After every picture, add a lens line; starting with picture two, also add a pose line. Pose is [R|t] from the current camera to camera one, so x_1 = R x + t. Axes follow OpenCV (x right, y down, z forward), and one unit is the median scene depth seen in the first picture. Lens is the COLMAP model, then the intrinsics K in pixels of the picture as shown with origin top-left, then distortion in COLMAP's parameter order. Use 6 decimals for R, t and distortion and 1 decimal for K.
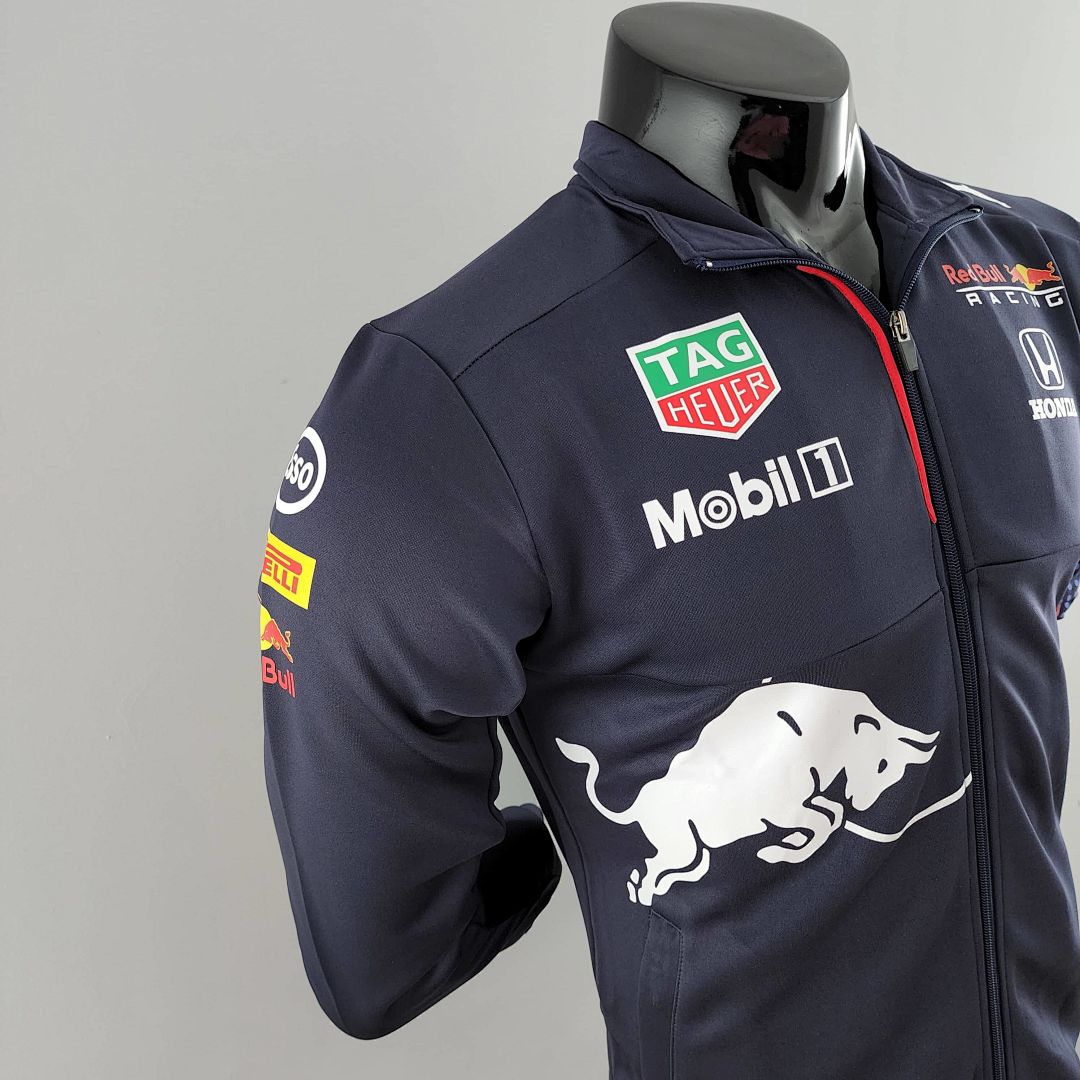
lens RADIAL K [[1076.3, 0, 541.2], [0, 1076.3, 540.4], [0, 0, 1]] dist [0.001814, 0.000000]
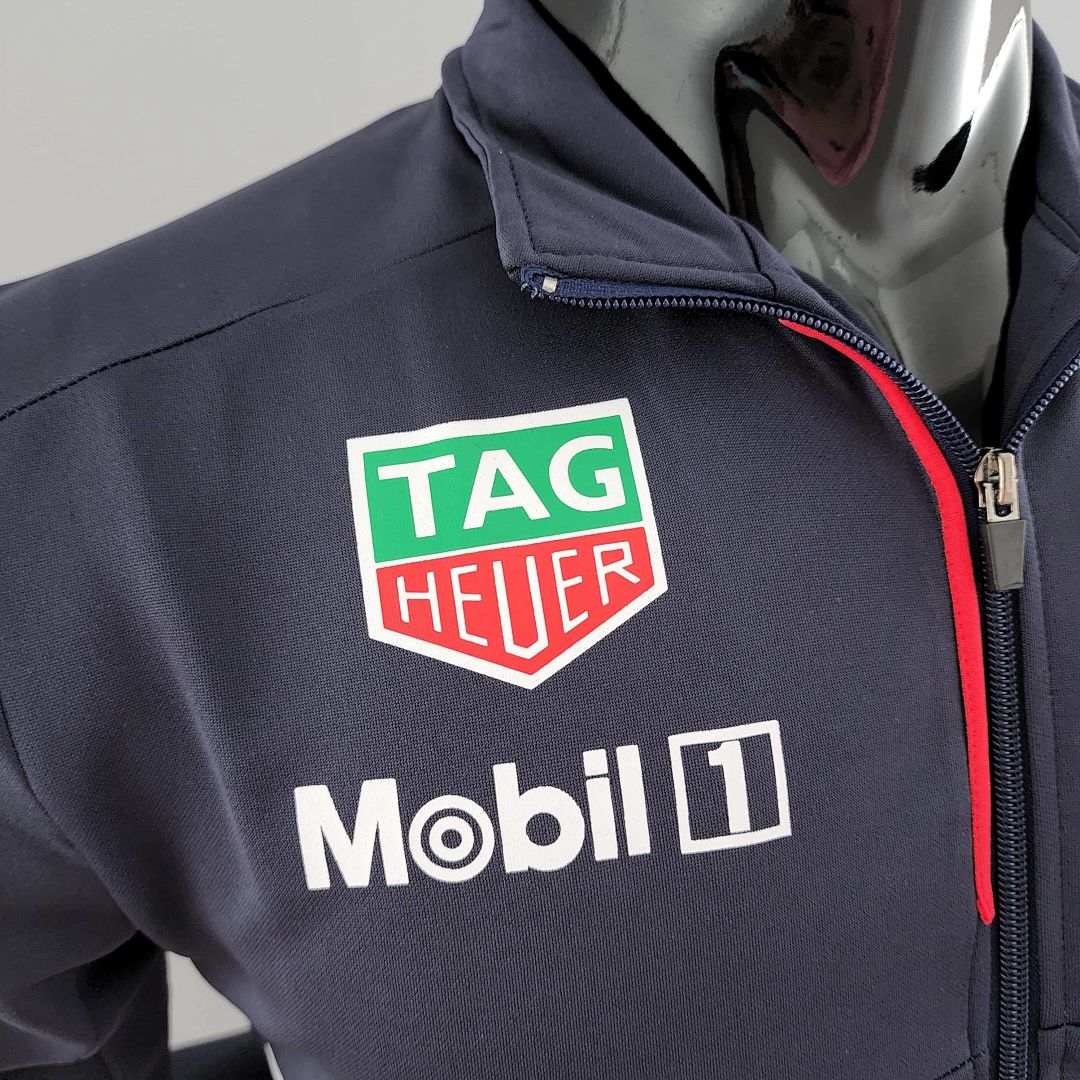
lens RADIAL K [[1076.3, 0, 545.3], [0, 1076.3, 535.6], [0, 0, 1]] dist [0.001814, 0.000000]
pose [[0.964831, 0.195662, -0.175550, 0.248922], [-0.186284, 0.980101, 0.068562, -0.184427], [0.185472, -0.033448, 0.982080, 0.560030]]
